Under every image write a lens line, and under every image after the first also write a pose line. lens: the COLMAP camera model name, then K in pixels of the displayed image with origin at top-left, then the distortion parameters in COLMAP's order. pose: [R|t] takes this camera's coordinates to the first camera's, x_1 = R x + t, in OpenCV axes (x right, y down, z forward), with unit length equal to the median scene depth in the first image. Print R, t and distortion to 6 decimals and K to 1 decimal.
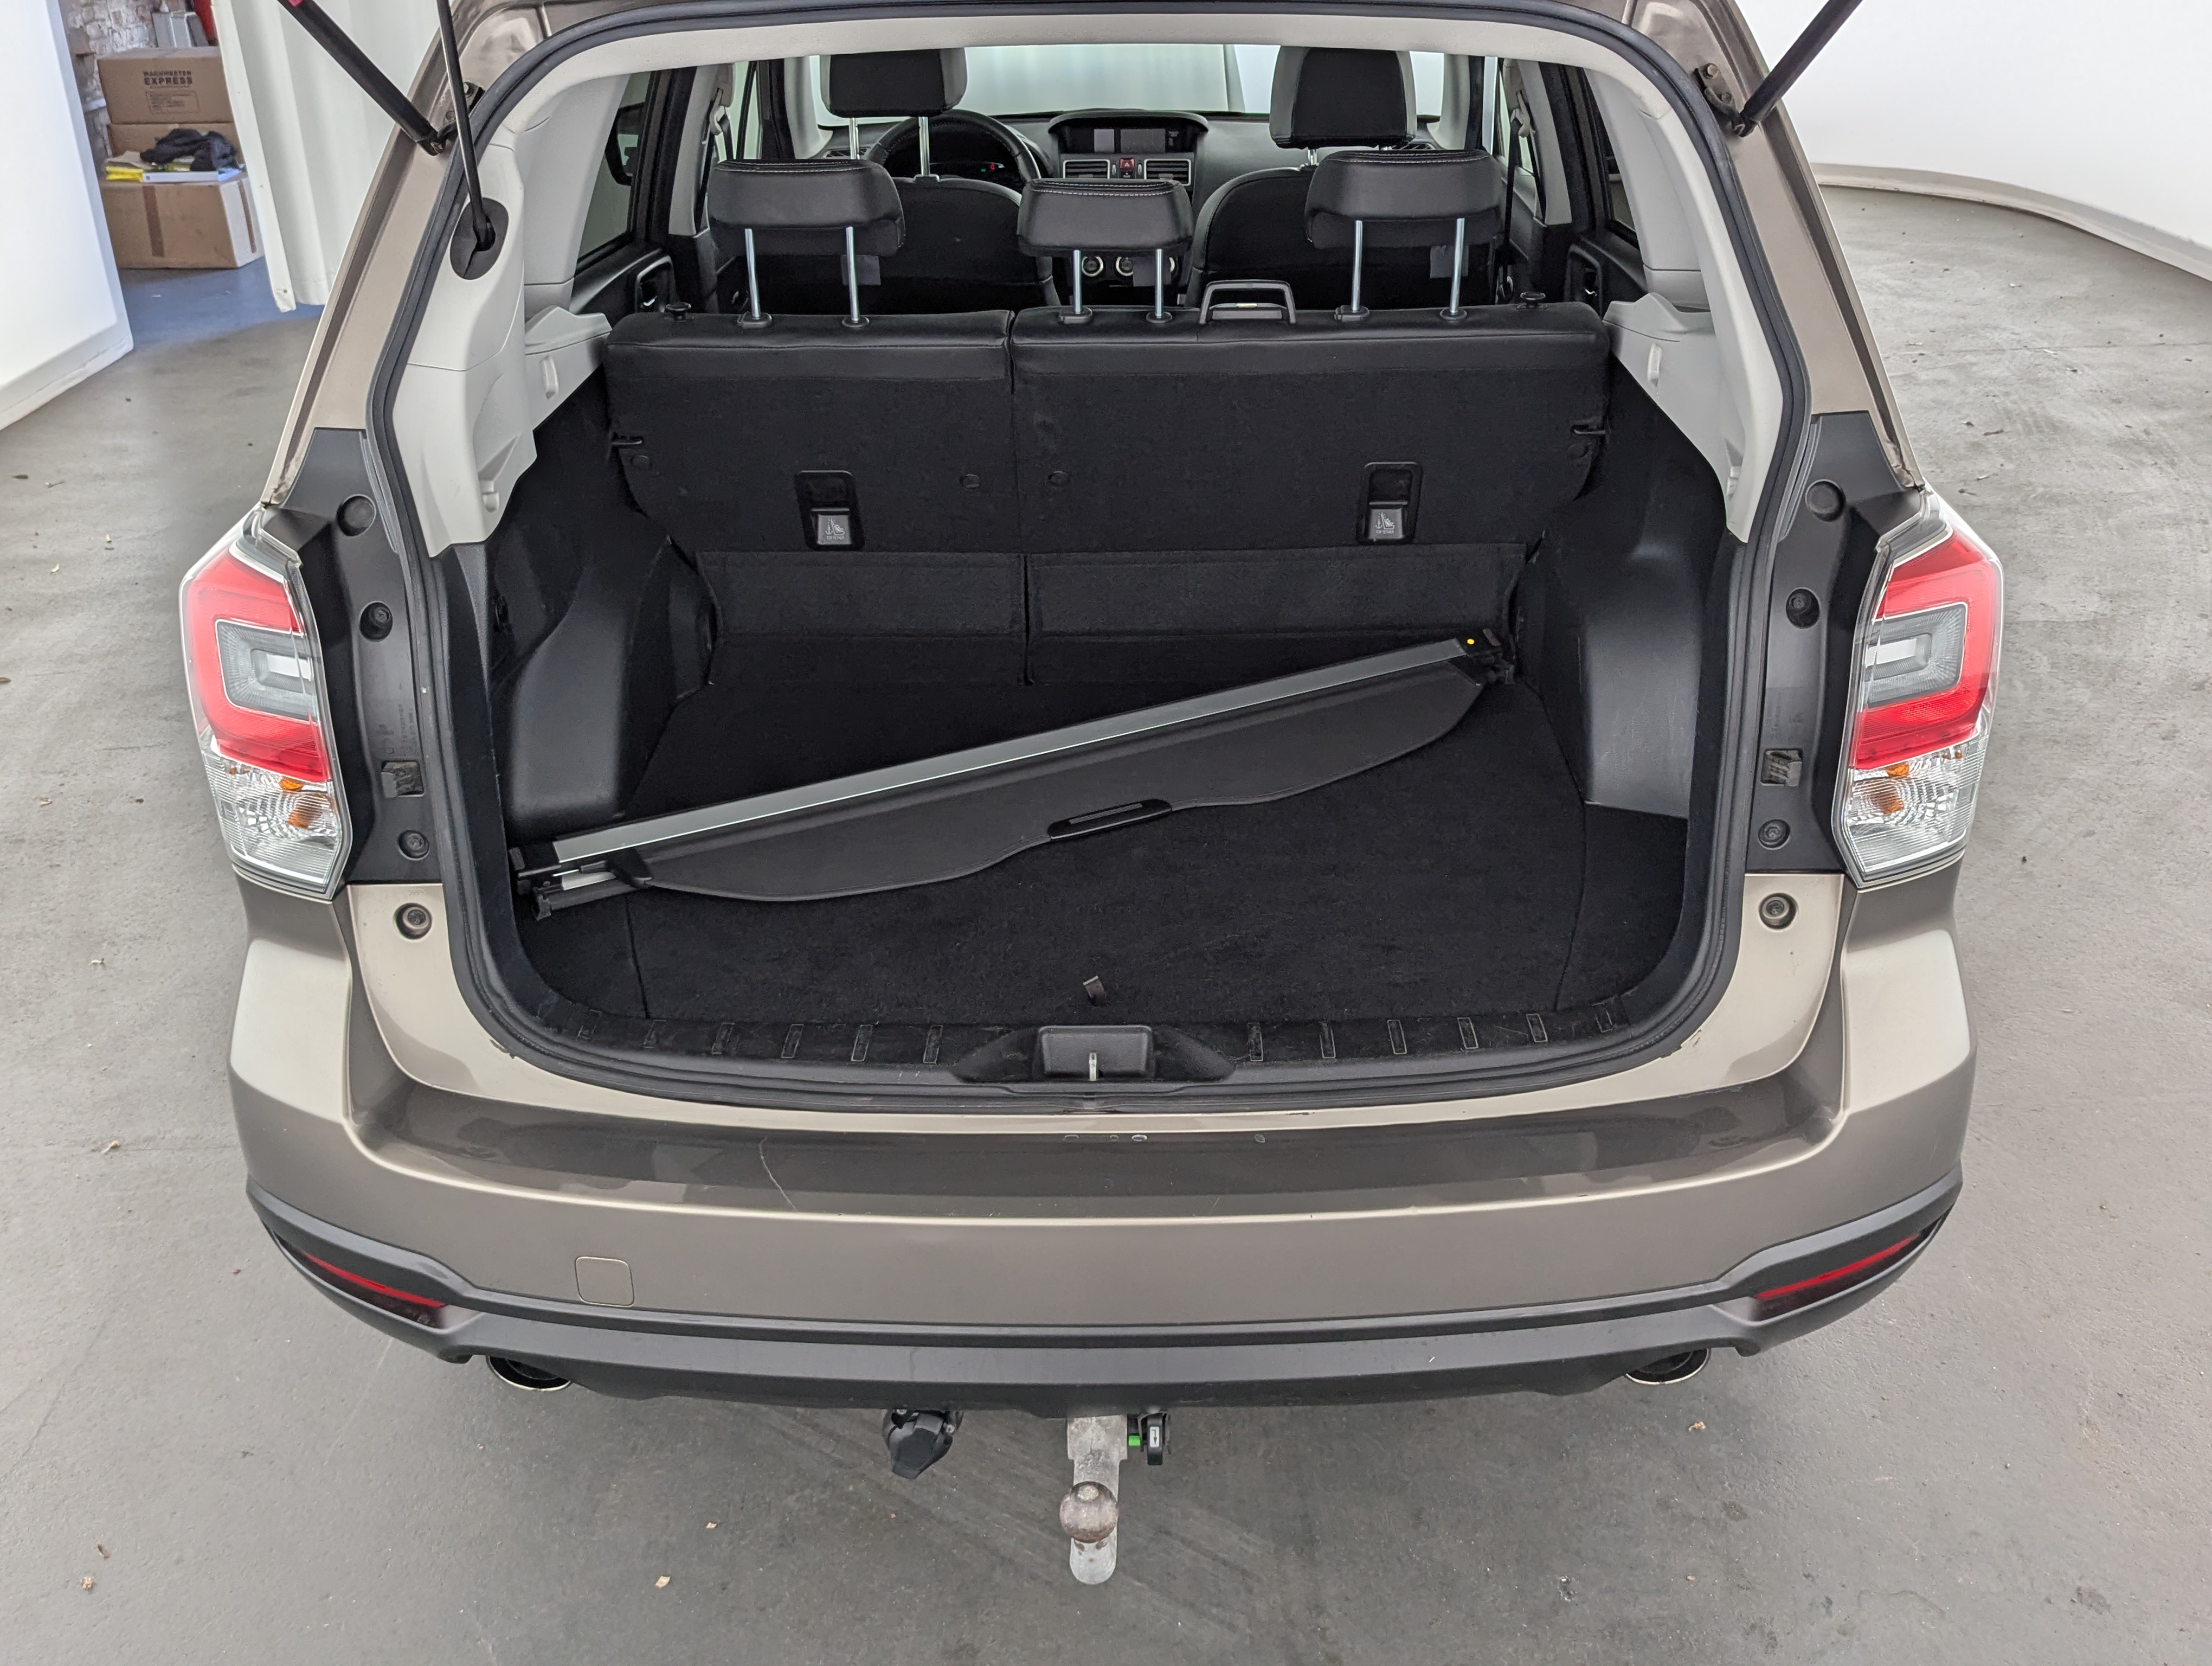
lens RADIAL K [[2136.4, 0, 1087.5], [0, 2136.4, 824.6], [0, 0, 1]] dist [0.048039, -0.017365]
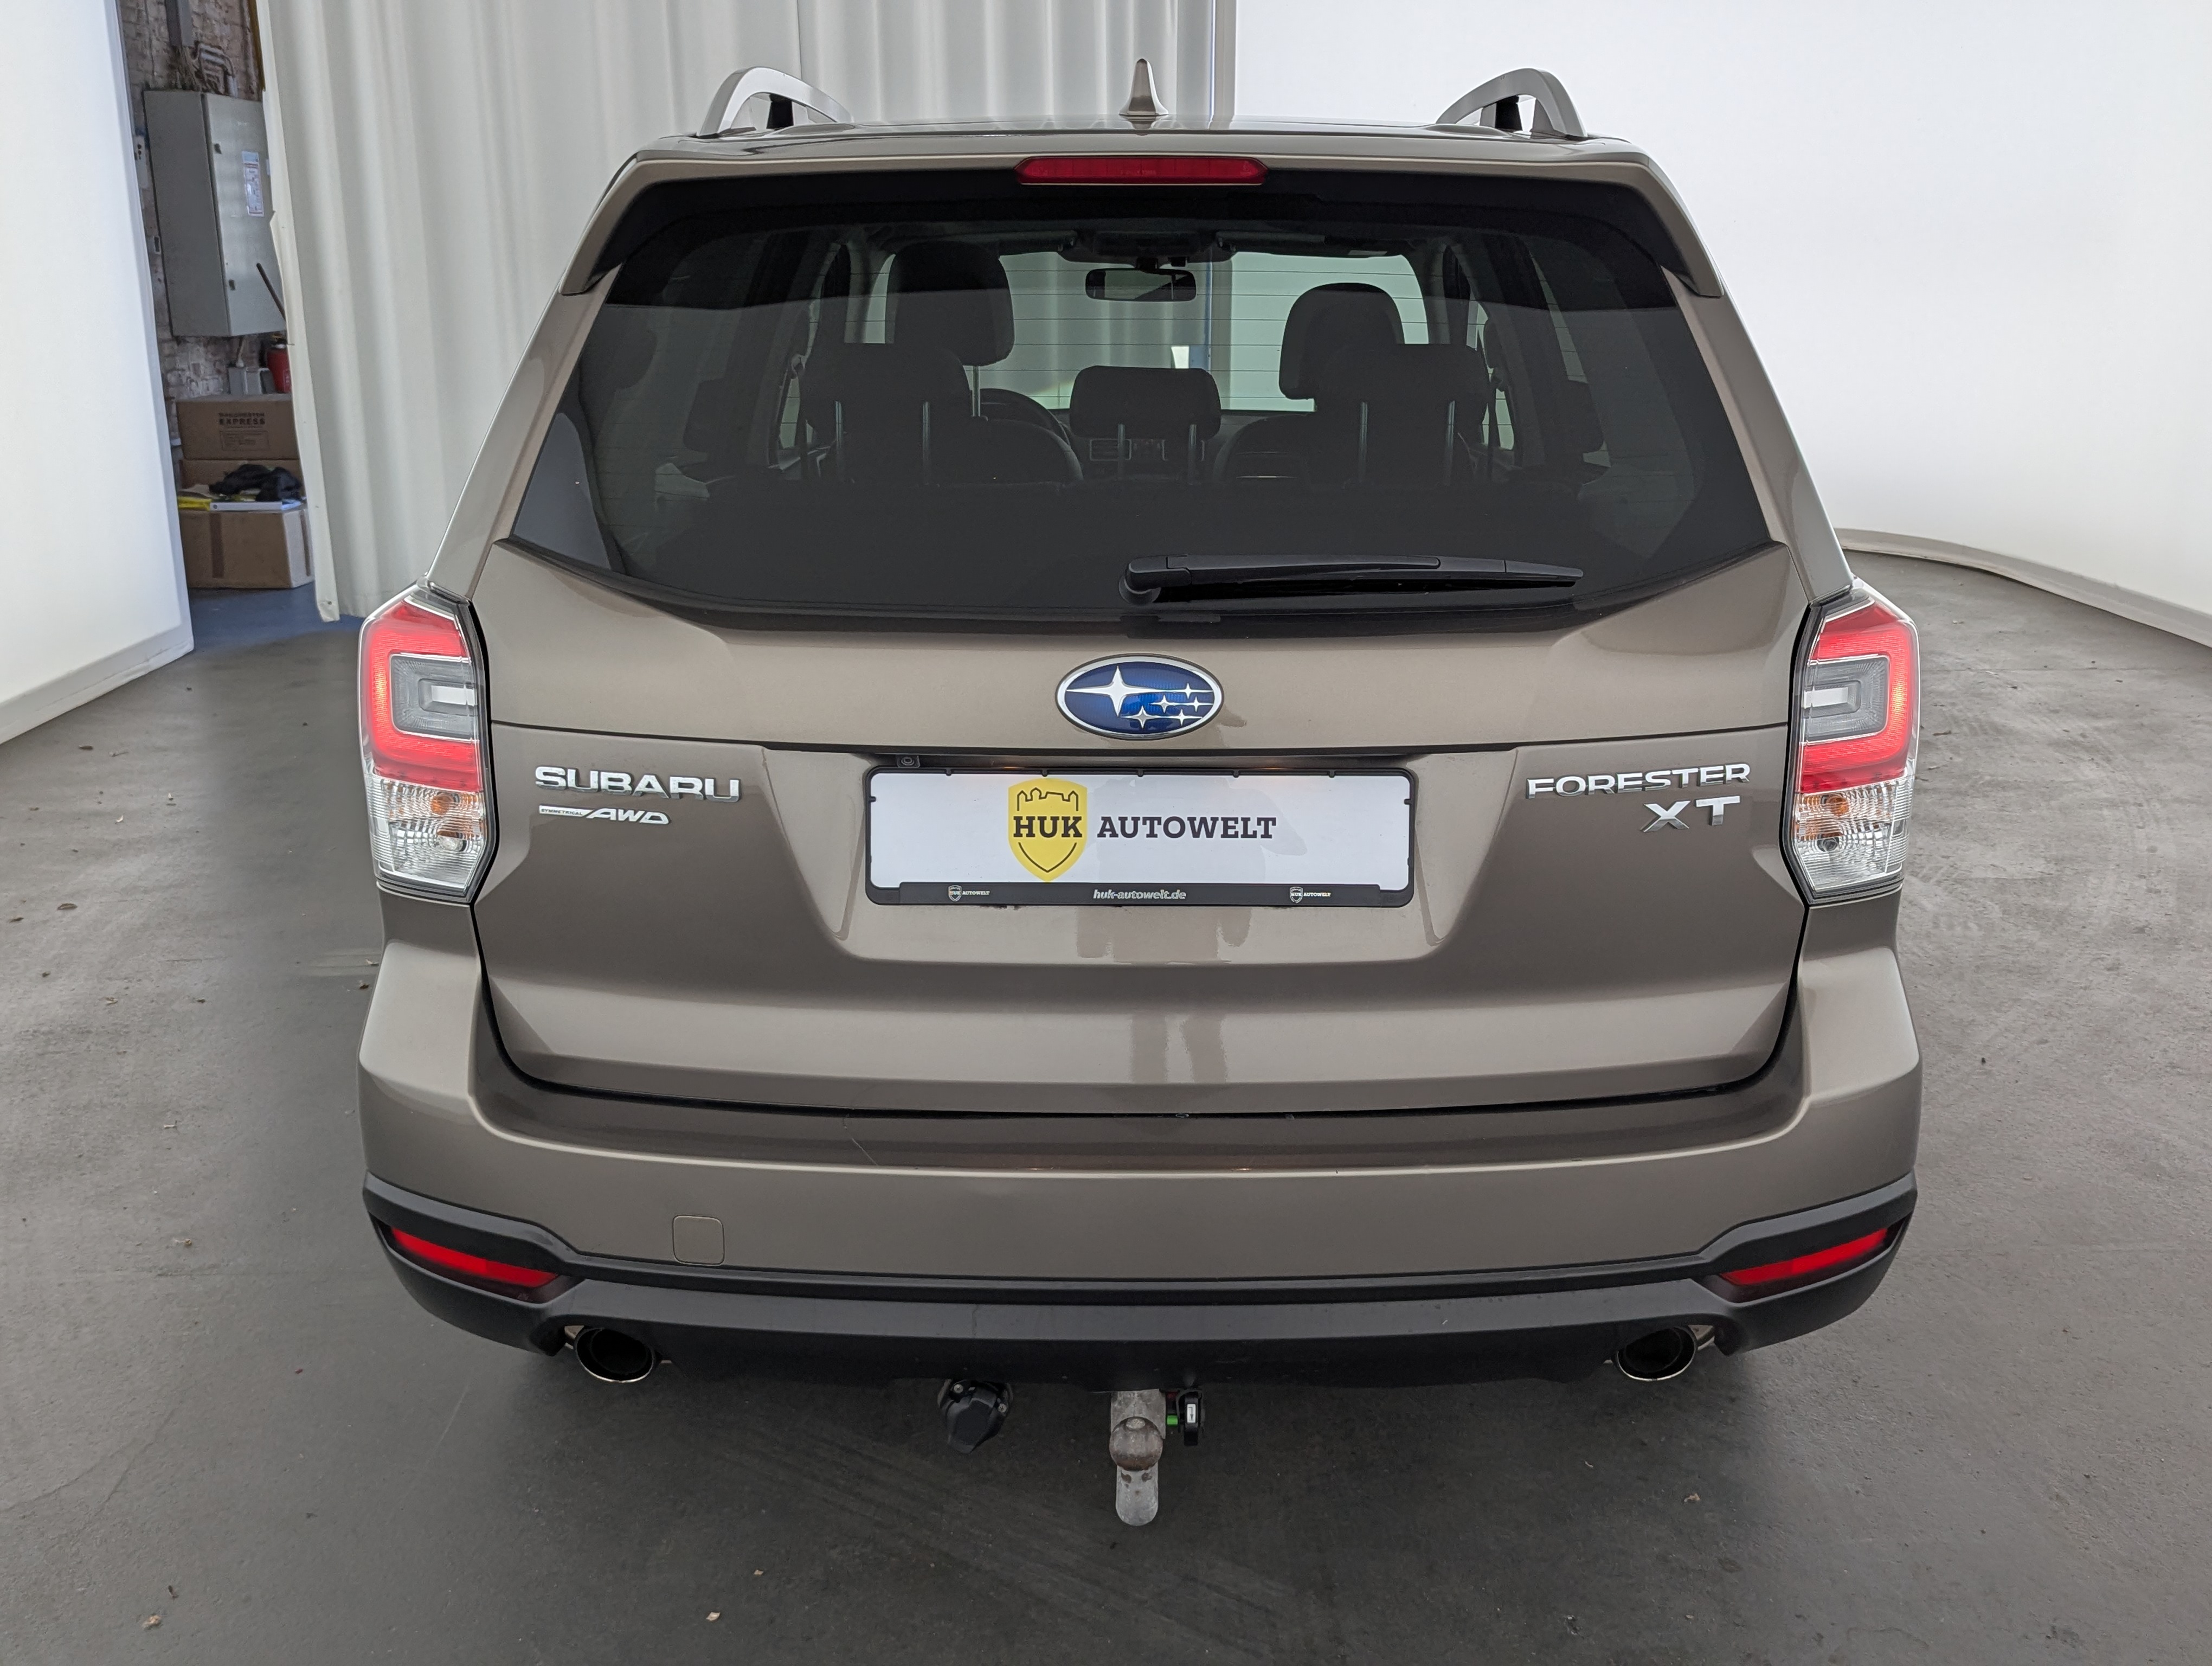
lens RADIAL K [[2152.0, 0, 1106.0], [0, 2152.0, 833.0], [0, 0, 1]] dist [0.044766, -0.014019]
pose [[0.999753, 0.016641, 0.014702, -0.019325], [-0.013704, 0.983359, -0.181158, 0.114279], [-0.017472, 0.180912, 0.983344, -0.075749]]
